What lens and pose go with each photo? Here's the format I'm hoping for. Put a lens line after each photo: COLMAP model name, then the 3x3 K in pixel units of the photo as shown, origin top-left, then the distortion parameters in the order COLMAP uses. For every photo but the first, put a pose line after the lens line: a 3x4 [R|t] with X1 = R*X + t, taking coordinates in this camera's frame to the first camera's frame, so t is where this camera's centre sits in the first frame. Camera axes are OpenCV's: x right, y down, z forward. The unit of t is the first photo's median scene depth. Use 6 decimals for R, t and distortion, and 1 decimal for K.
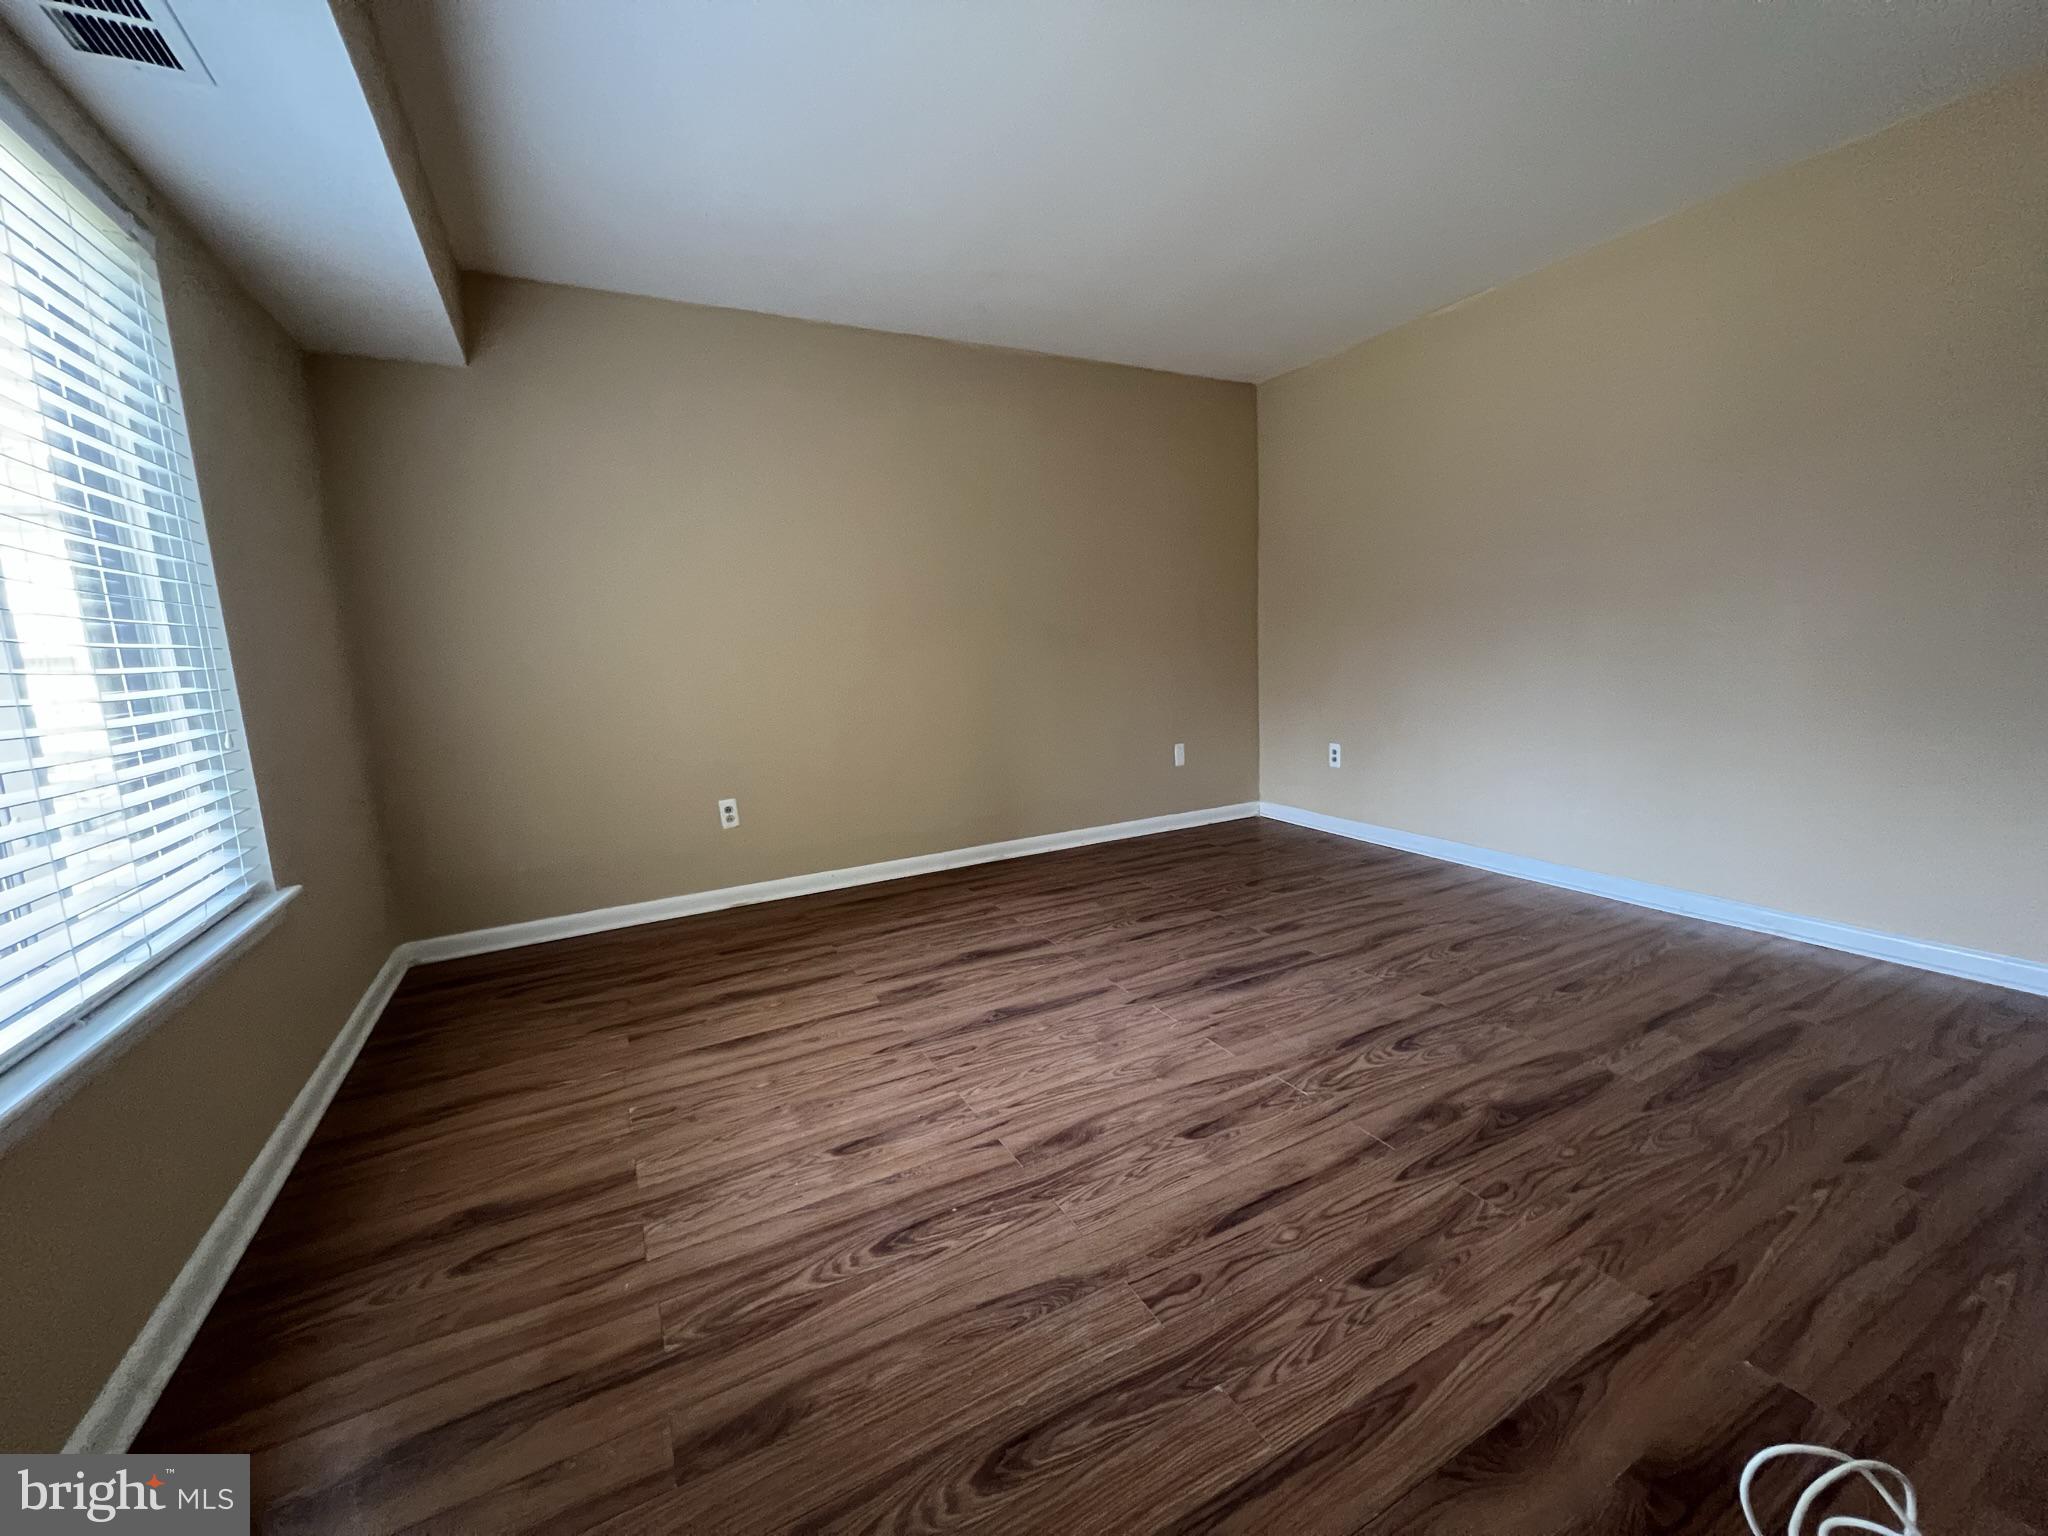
lens RADIAL K [[817.6, 0, 1021.3], [0, 817.6, 764.2], [0, 0, 1]] dist [-0.000967, 0.000387]
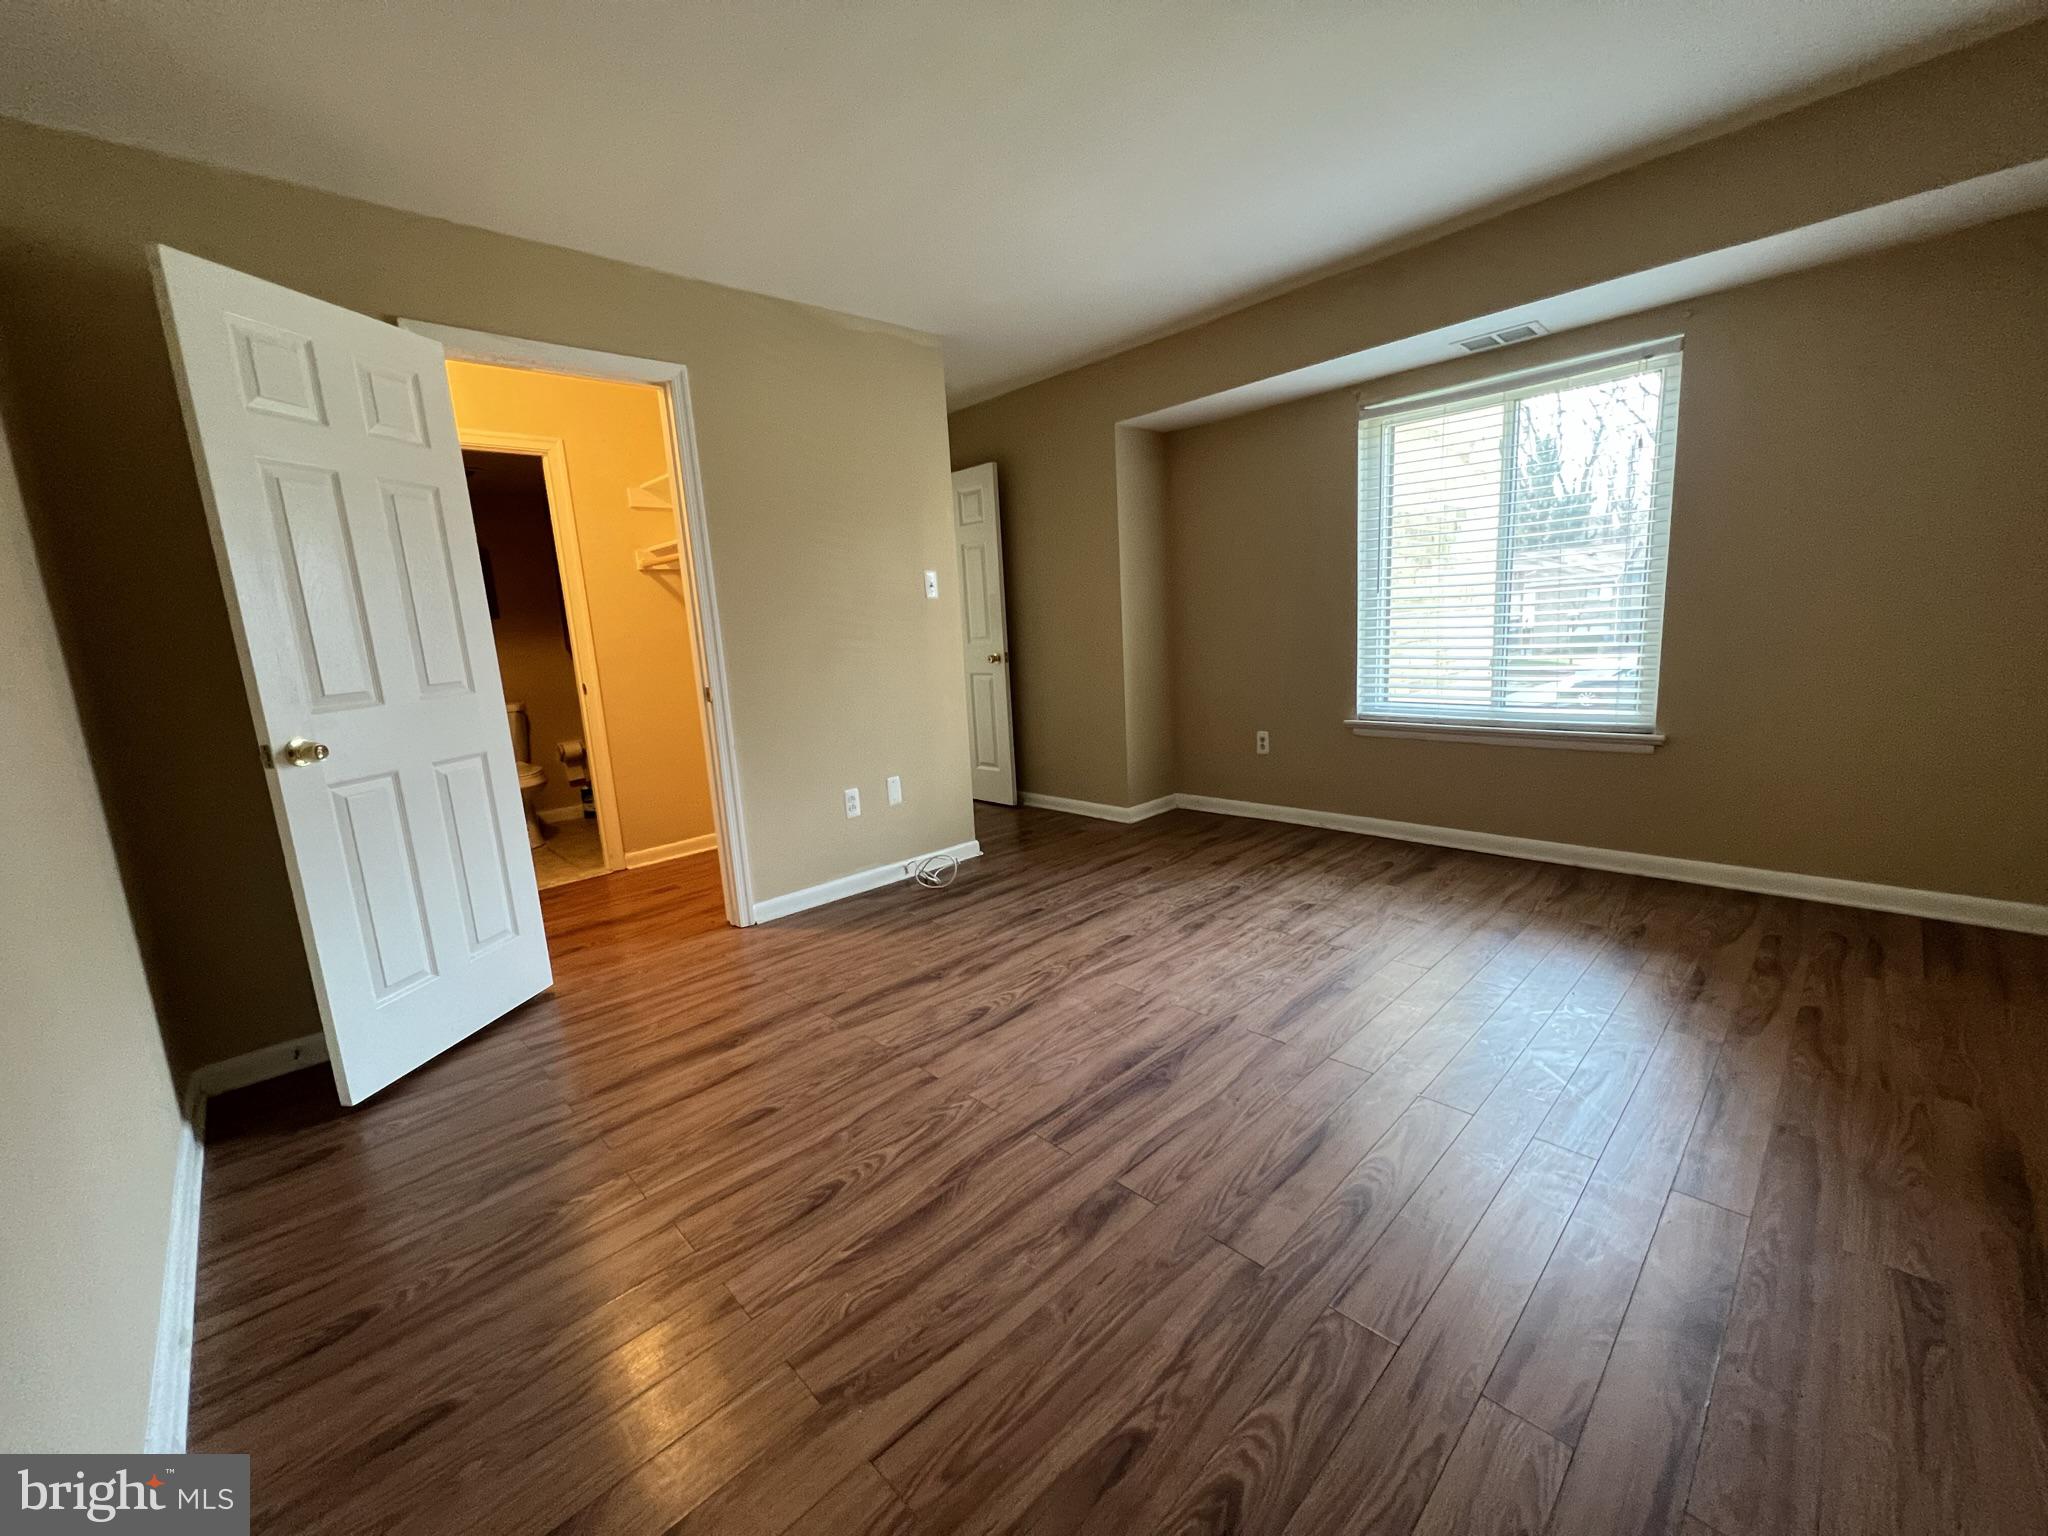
lens RADIAL K [[817.6, 0, 1021.3], [0, 817.6, 764.2], [0, 0, 1]] dist [-0.000967, 0.000387]
pose [[-0.957047, 0.145766, -0.250627, 0.684342], [0.059912, 0.945199, 0.320950, -0.372743], [0.283676, 0.292149, -0.913333, 2.069698]]
